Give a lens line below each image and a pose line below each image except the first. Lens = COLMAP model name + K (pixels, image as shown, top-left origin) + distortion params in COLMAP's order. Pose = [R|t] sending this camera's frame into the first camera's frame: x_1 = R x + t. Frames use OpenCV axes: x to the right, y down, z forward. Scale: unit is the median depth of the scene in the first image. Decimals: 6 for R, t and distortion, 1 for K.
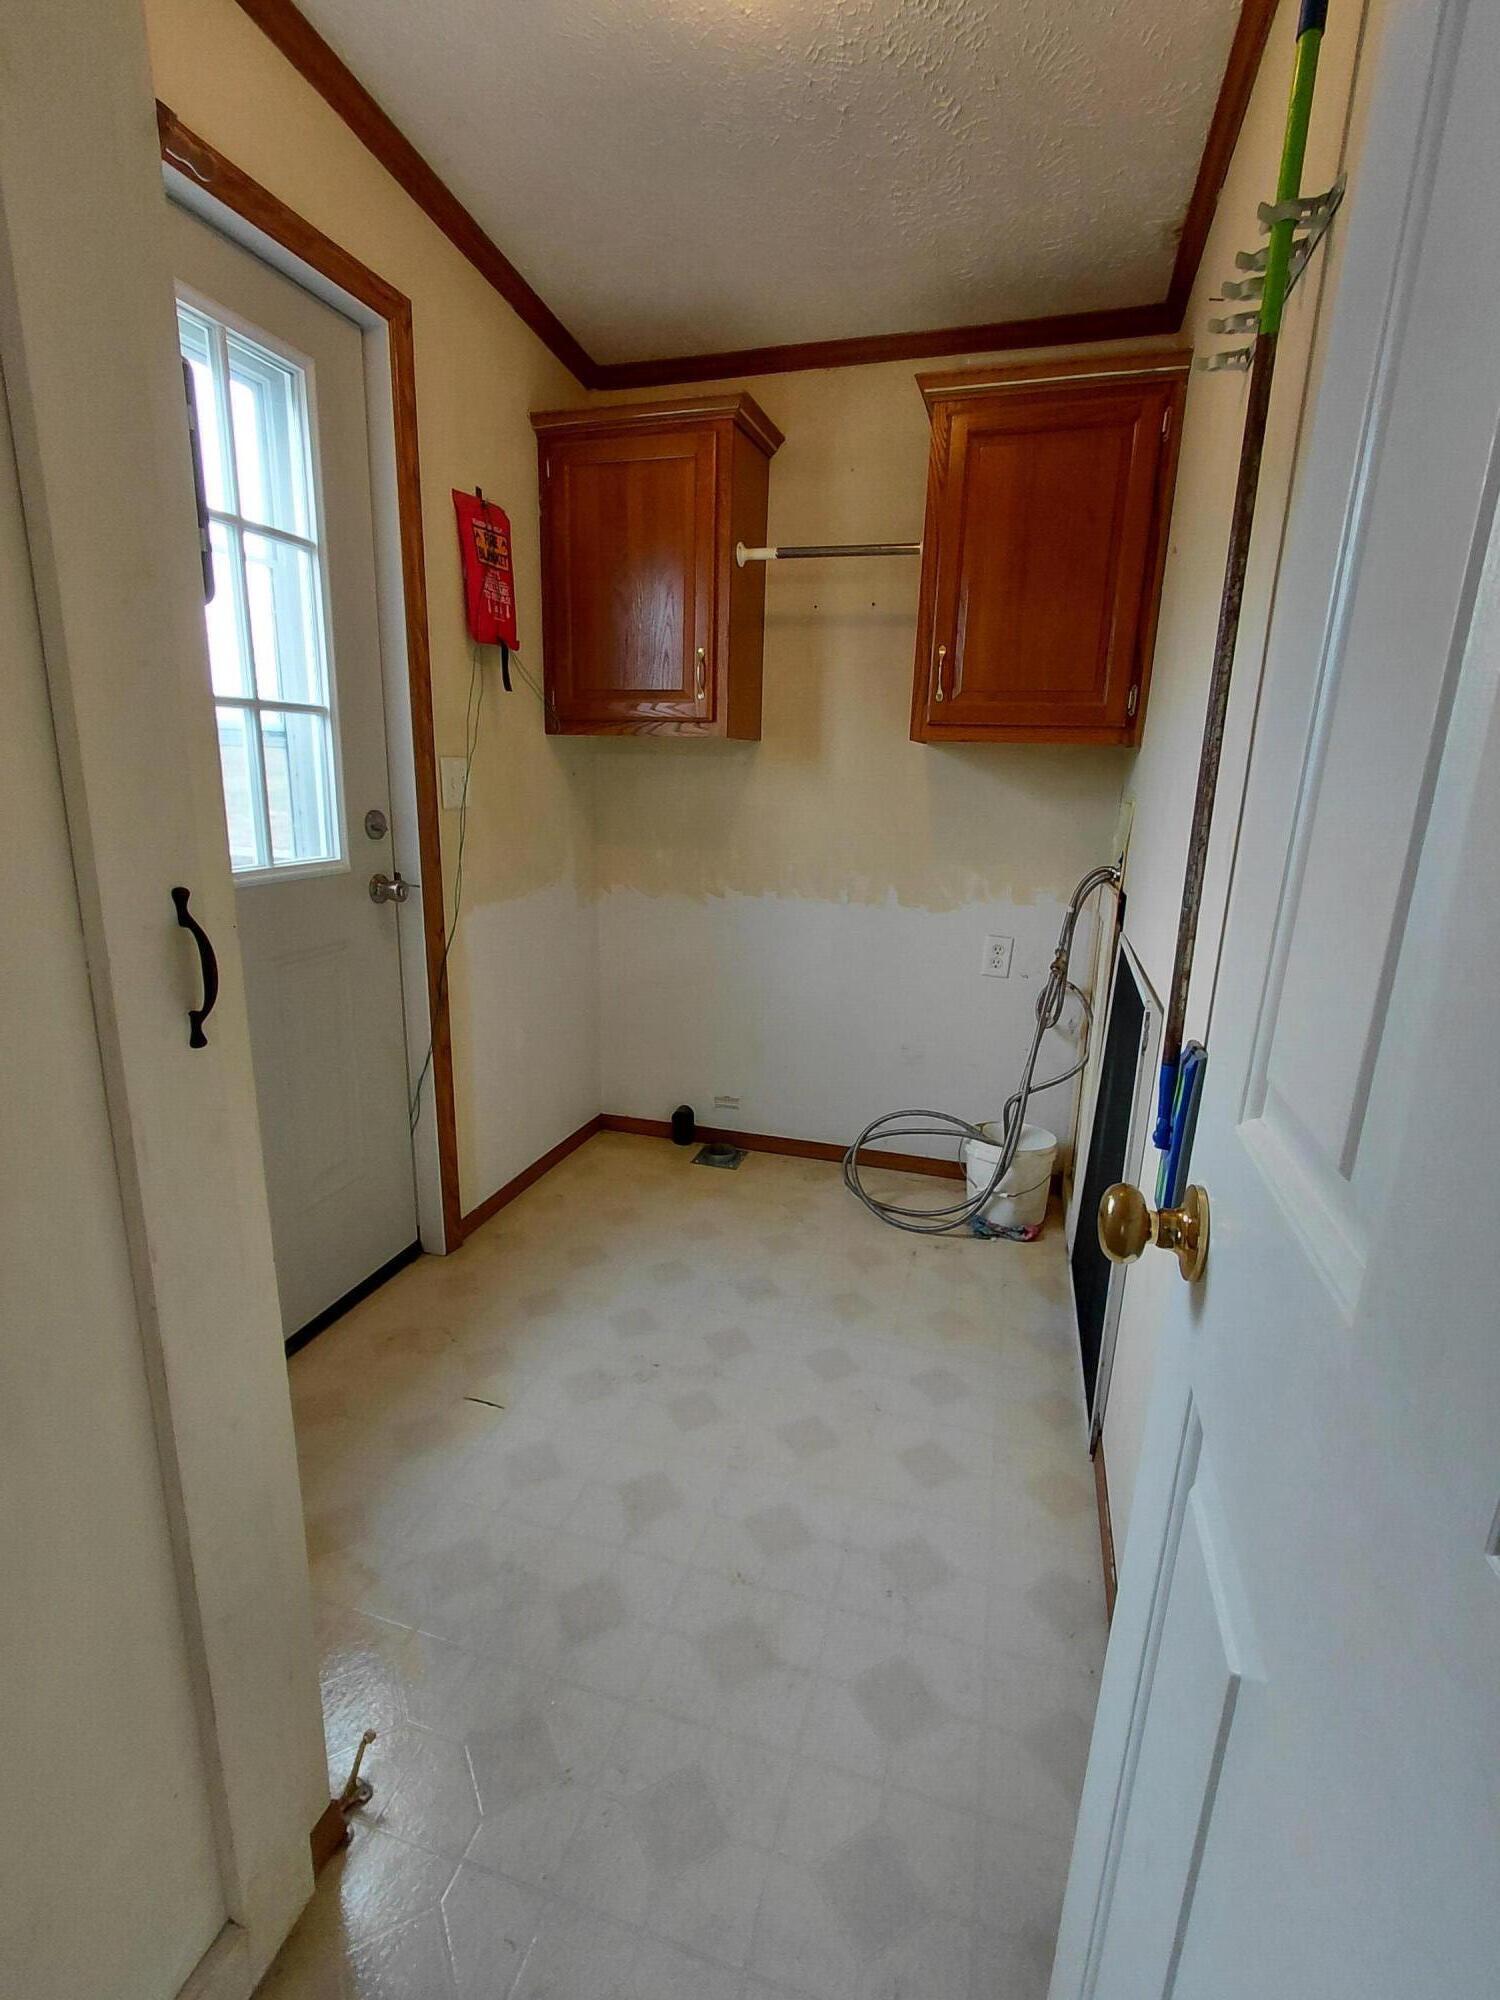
lens RADIAL K [[908.3, 0, 748.5], [0, 908.3, 1001.7], [0, 0, 1]] dist [-0.005942, -0.000353]
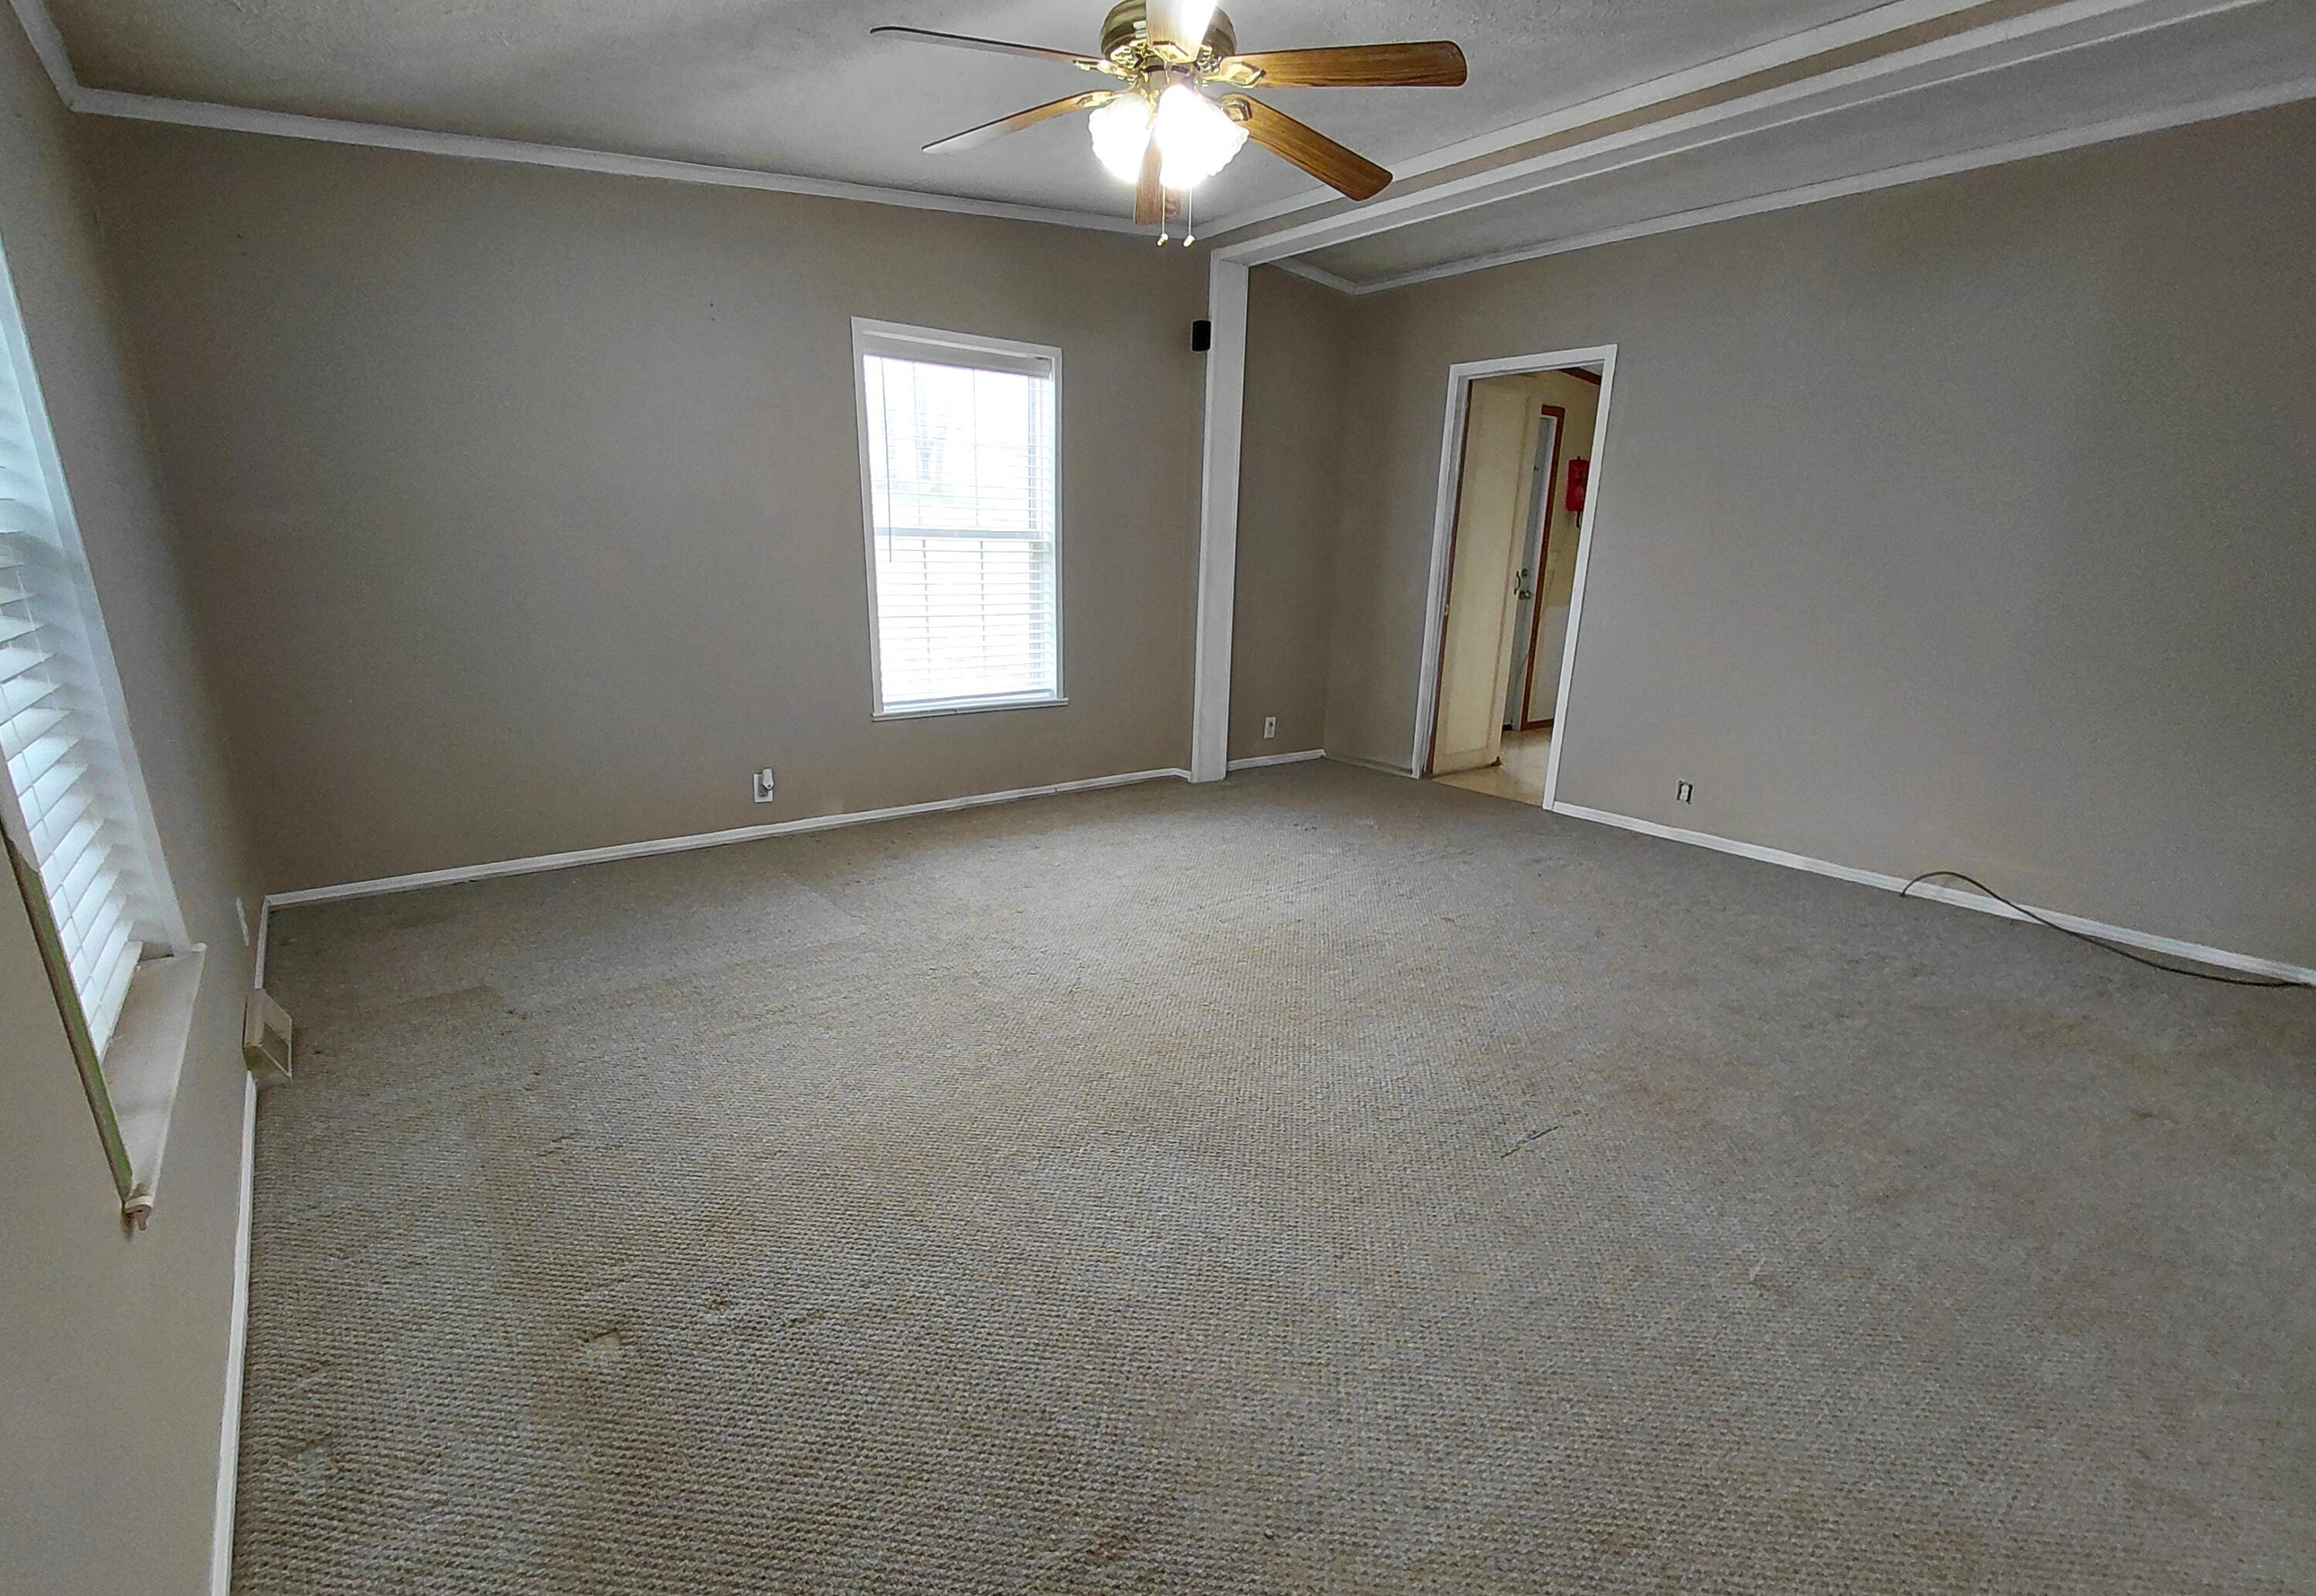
lens RADIAL K [[1068.0, 0, 1155.8], [0, 1068.0, 802.2], [0, 0, 1]] dist [0.002897, 0.000055]
pose [[0.816087, 0.142225, -0.560155, 0.663036], [-0.155528, 0.987536, 0.024151, 0.635948], [0.556609, 0.067410, 0.828035, -2.482664]]
